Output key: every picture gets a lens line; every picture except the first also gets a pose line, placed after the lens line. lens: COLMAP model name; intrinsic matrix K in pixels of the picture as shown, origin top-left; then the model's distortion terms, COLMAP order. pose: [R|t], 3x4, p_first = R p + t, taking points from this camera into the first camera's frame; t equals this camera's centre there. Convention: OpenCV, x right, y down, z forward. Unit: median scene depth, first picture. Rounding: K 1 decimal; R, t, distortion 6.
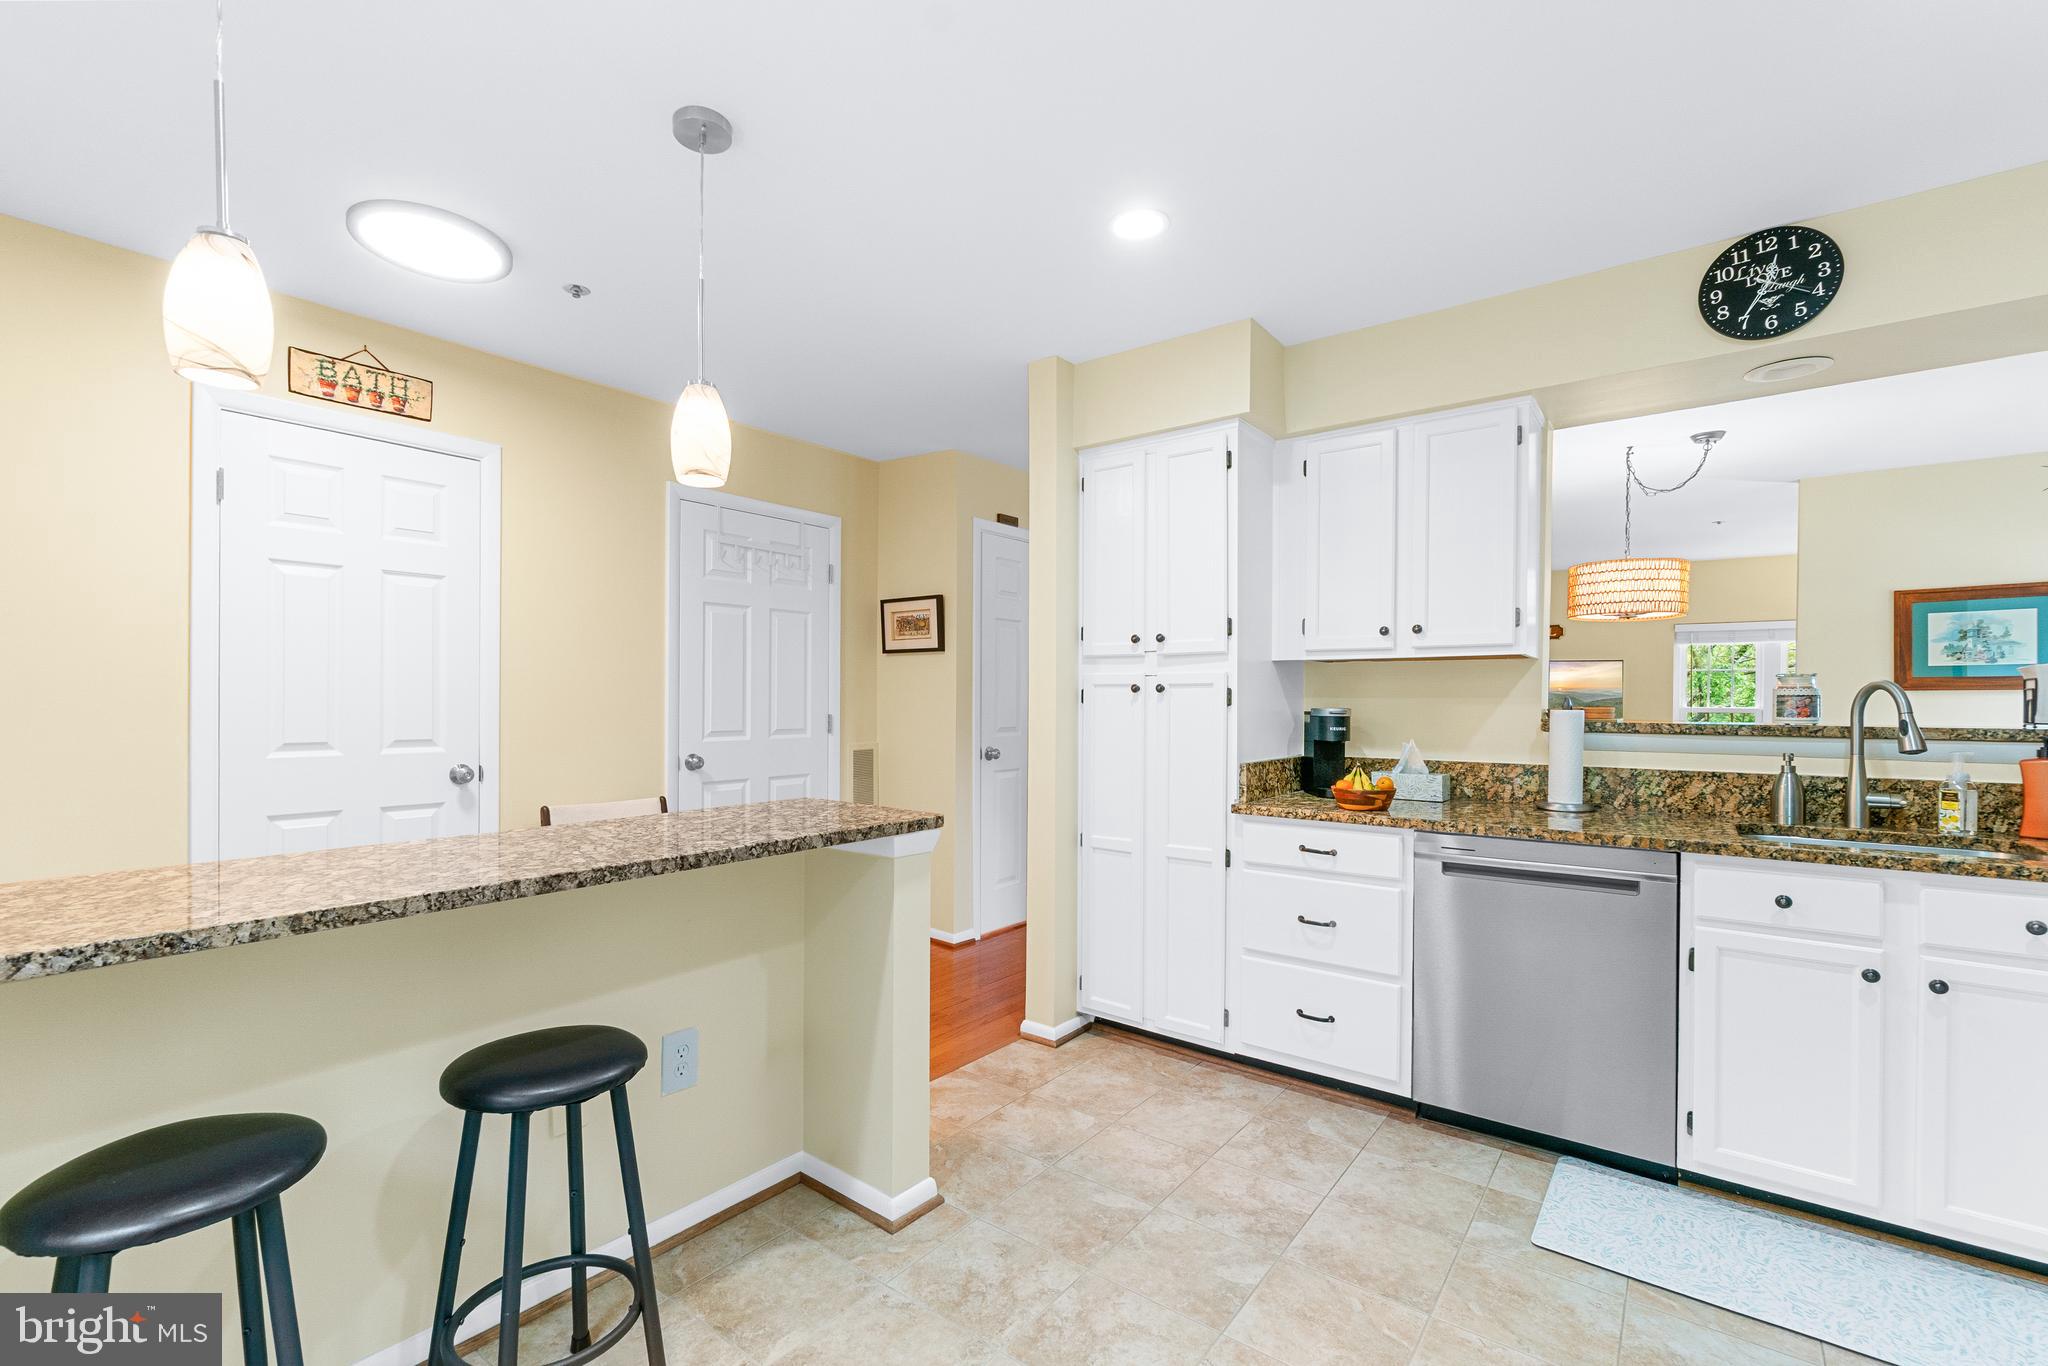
lens RADIAL K [[912.8, 0, 999.9], [0, 912.8, 698.0], [0, 0, 1]] dist [0.002590, -0.000192]
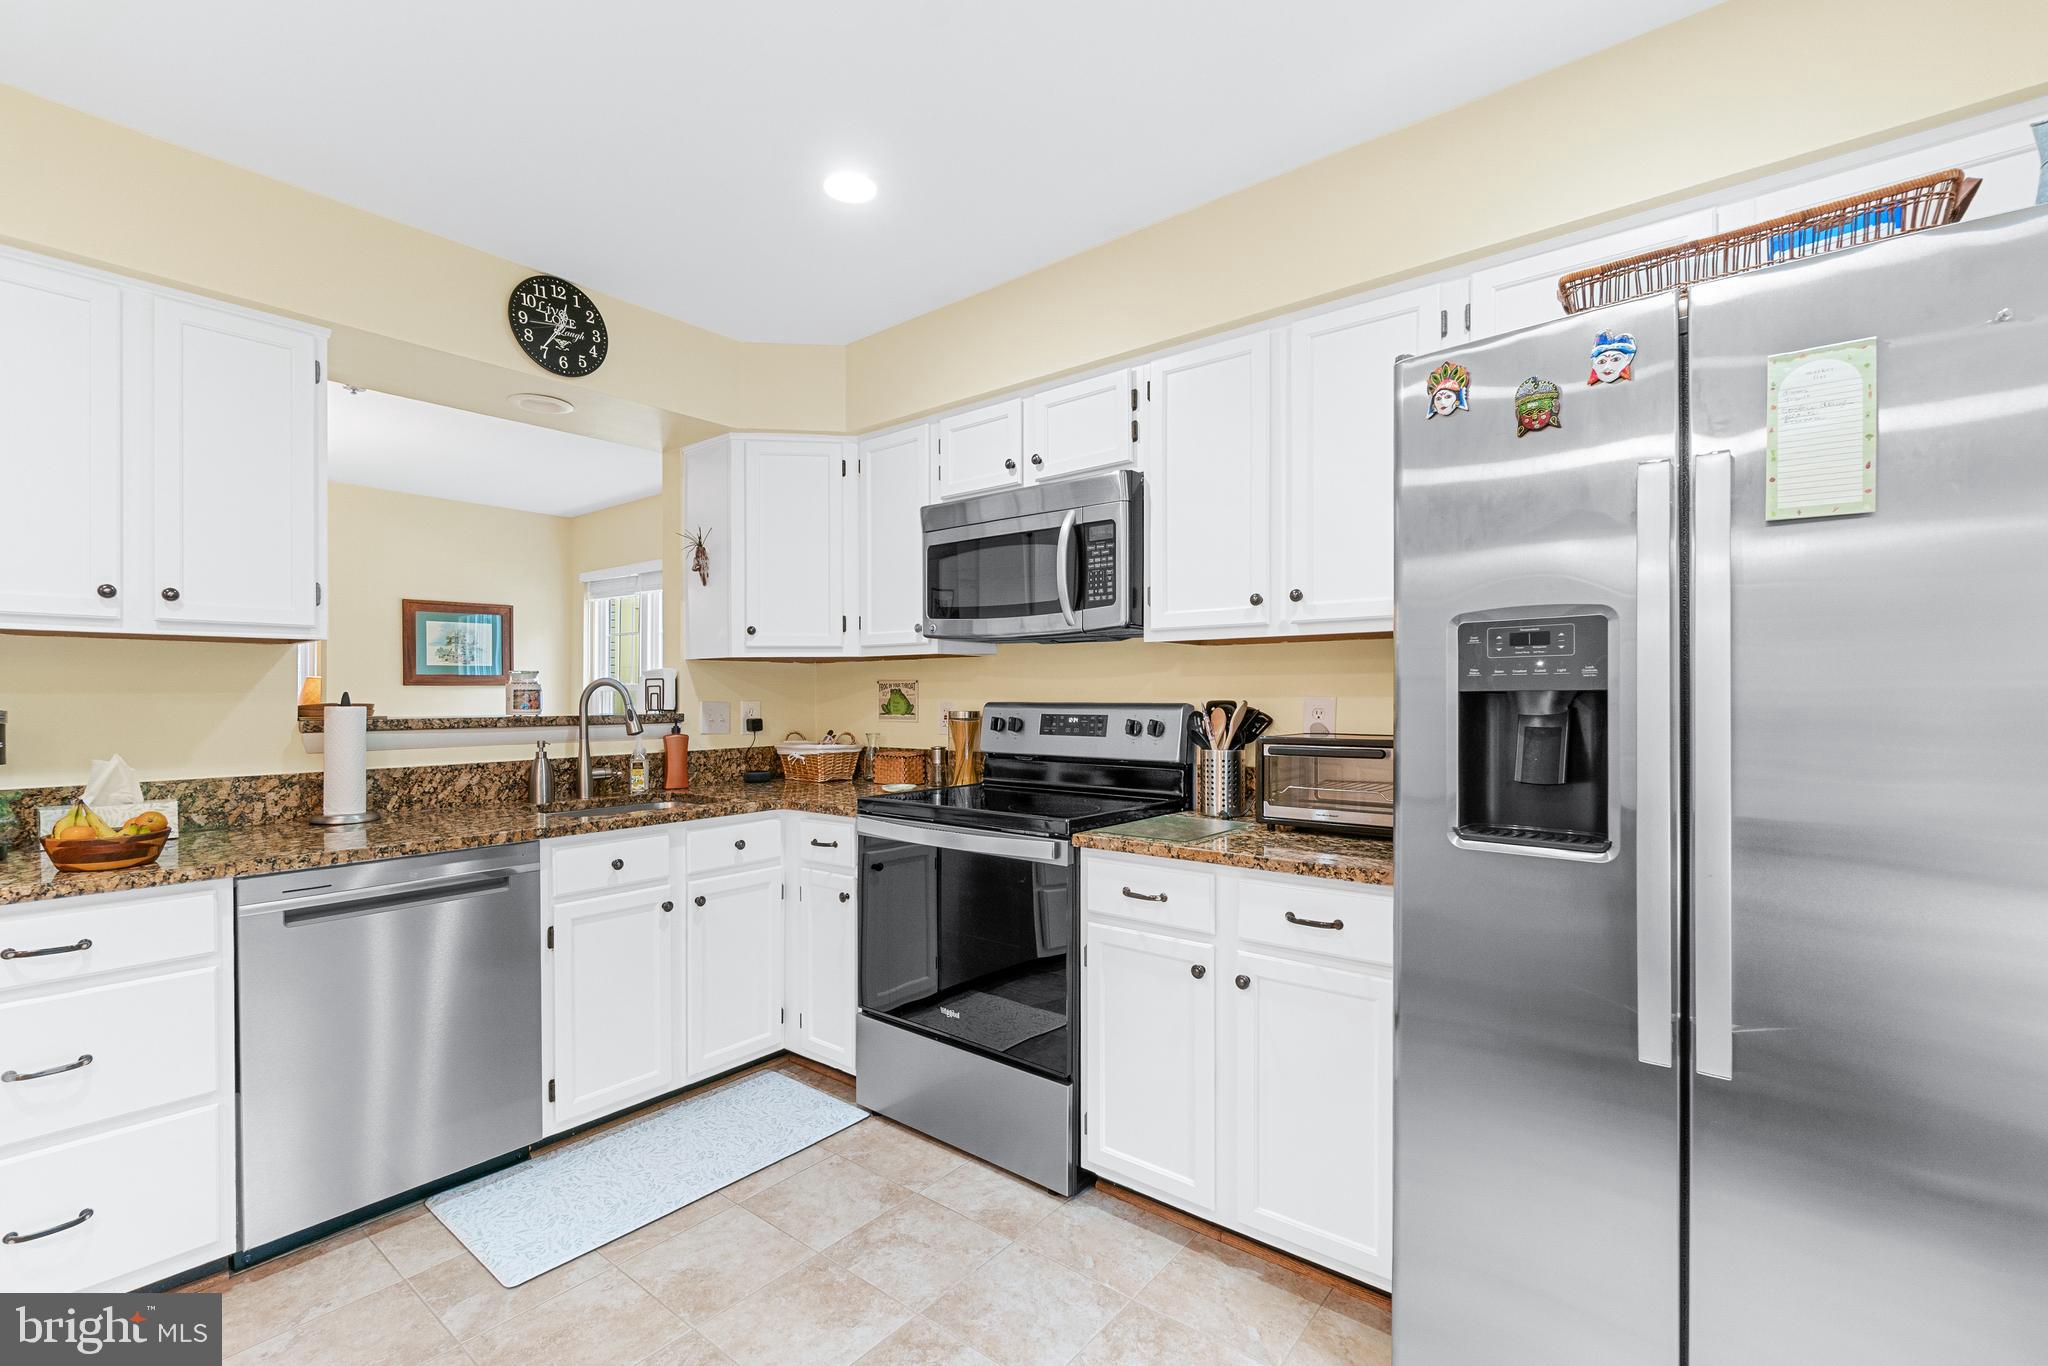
lens RADIAL K [[898.1, 0, 1009.4], [0, 898.1, 698.0], [0, 0, 1]] dist [-0.001466, -0.000322]
pose [[0.016286, -0.008034, 0.999835, -0.240855], [0.001564, 0.999967, 0.008010, -0.001042], [-0.999866, 0.001434, 0.016298, 0.384393]]
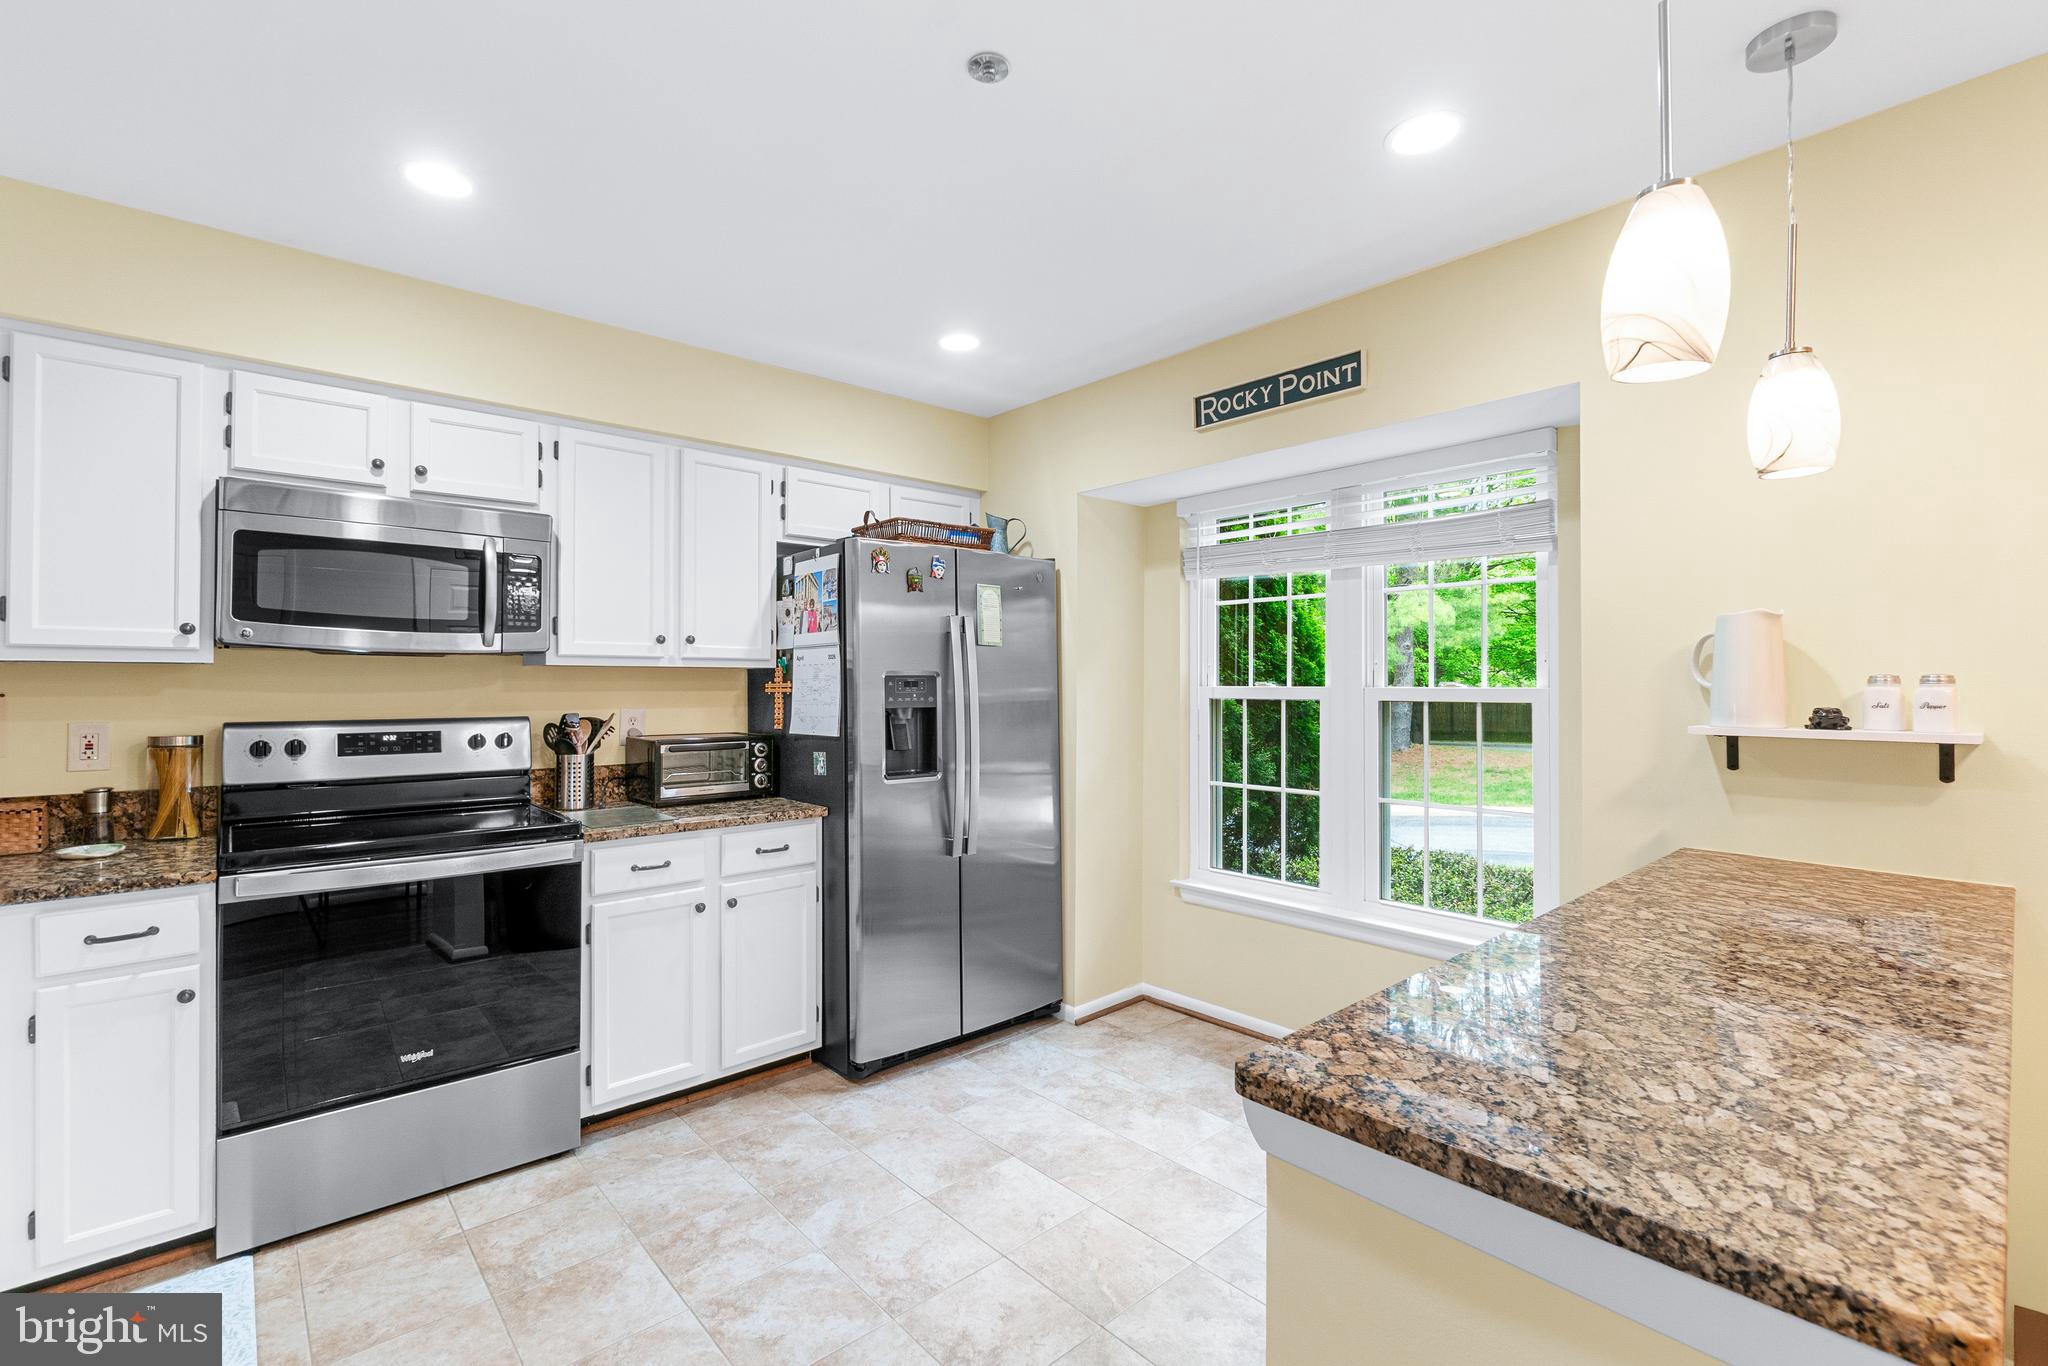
lens RADIAL K [[892.6, 0, 993.6], [0, 892.6, 678.3], [0, 0, 1]] dist [-0.001545, -0.000372]
pose [[-0.982575, -0.005425, 0.185787, -0.039018], [-0.006435, 0.999968, -0.004830, -0.031921], [-0.185755, -0.005941, -0.982578, 1.154934]]
